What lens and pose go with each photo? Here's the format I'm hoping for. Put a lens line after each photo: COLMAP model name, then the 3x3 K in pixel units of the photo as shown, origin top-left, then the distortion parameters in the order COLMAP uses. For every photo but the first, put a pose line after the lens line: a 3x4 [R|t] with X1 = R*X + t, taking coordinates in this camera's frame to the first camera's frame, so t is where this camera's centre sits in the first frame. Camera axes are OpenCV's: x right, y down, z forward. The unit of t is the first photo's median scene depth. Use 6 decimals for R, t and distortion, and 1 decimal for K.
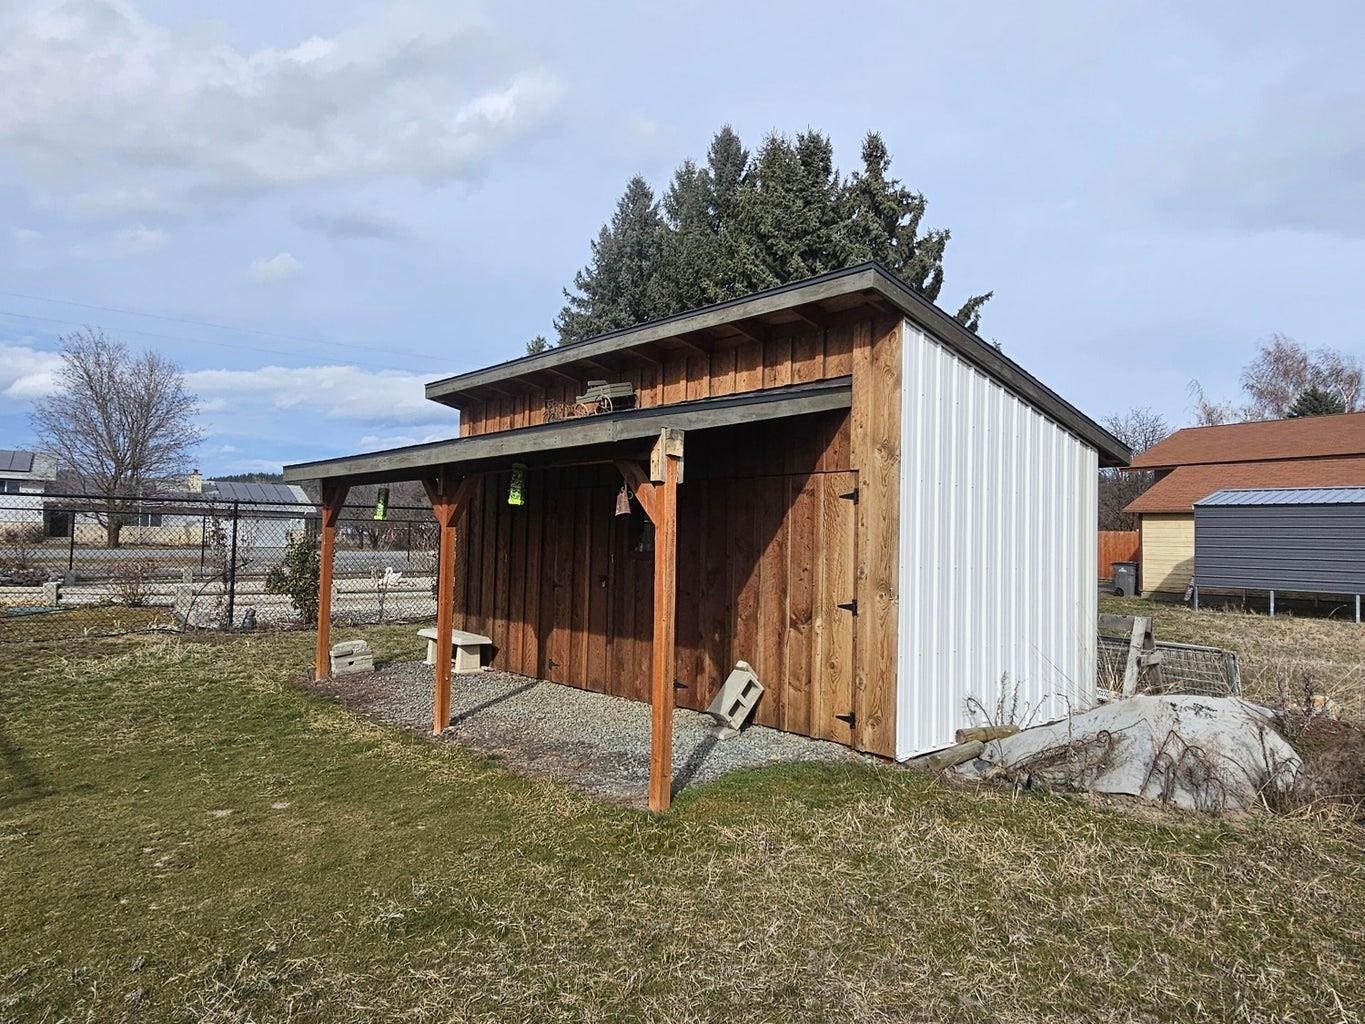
lens RADIAL K [[860.1, 0, 660.9], [0, 860.1, 507.9], [0, 0, 1]] dist [0.000477, -0.001483]
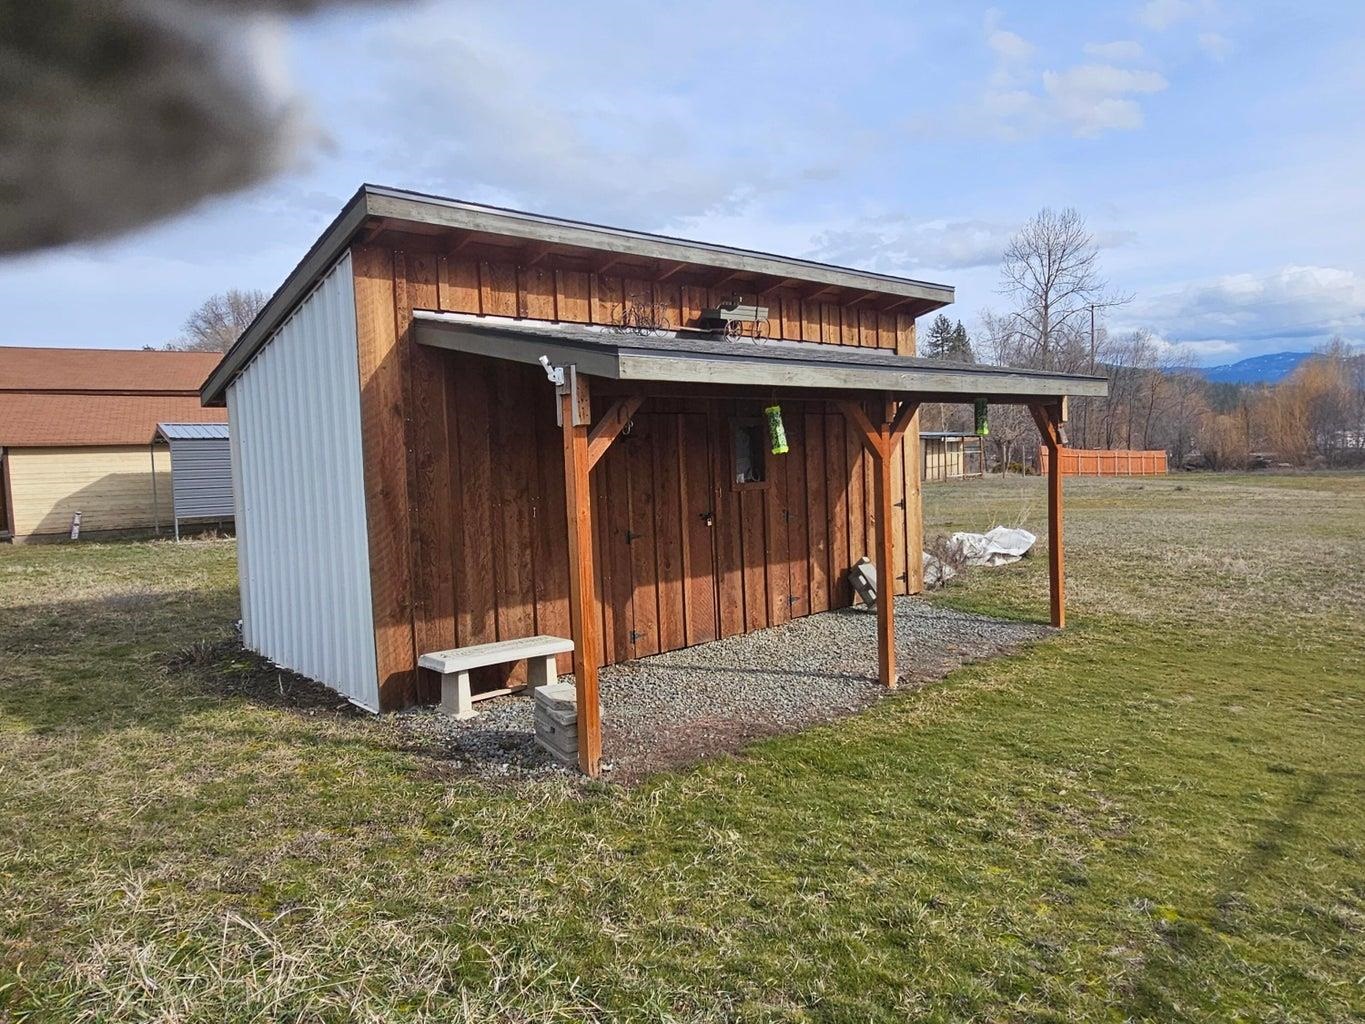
lens RADIAL K [[860.1, 0, 660.9], [0, 860.1, 507.9], [0, 0, 1]] dist [0.000477, -0.001483]
pose [[0.034374, -0.073257, 0.996721, -0.699067], [-0.001752, 0.997304, 0.073360, 0.006123], [-0.999408, -0.004268, 0.034153, 0.735739]]
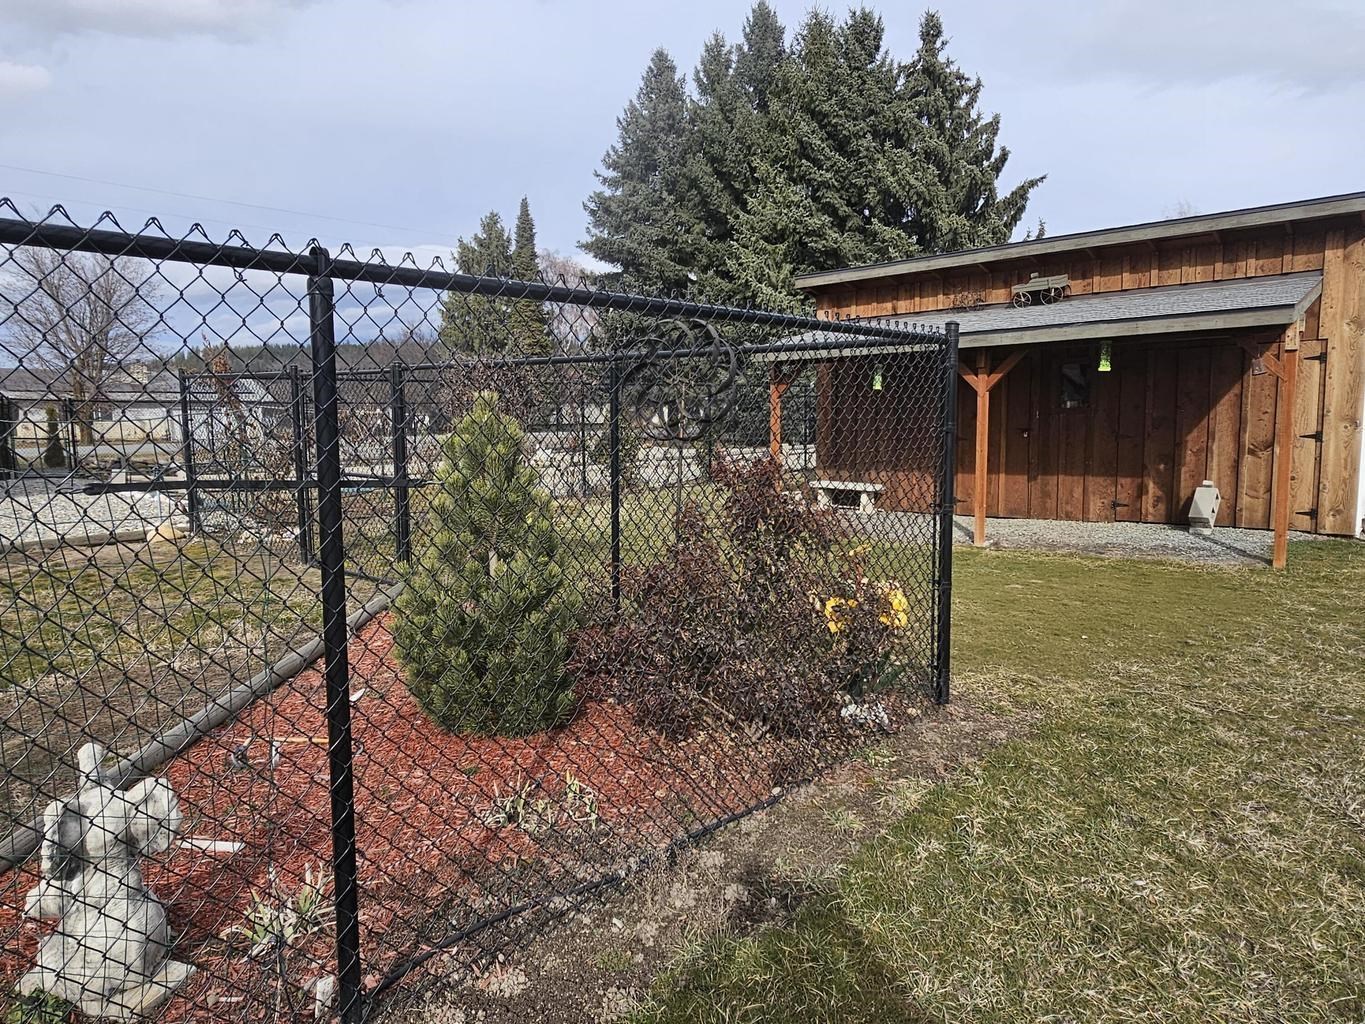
lens RADIAL K [[860.1, 0, 660.9], [0, 860.1, 507.9], [0, 0, 1]] dist [0.000477, -0.001483]
pose [[0.992871, -0.048432, 0.108914, -0.548229], [0.032913, 0.989602, 0.140016, -0.001588], [-0.114563, -0.135433, 0.984141, -0.161734]]
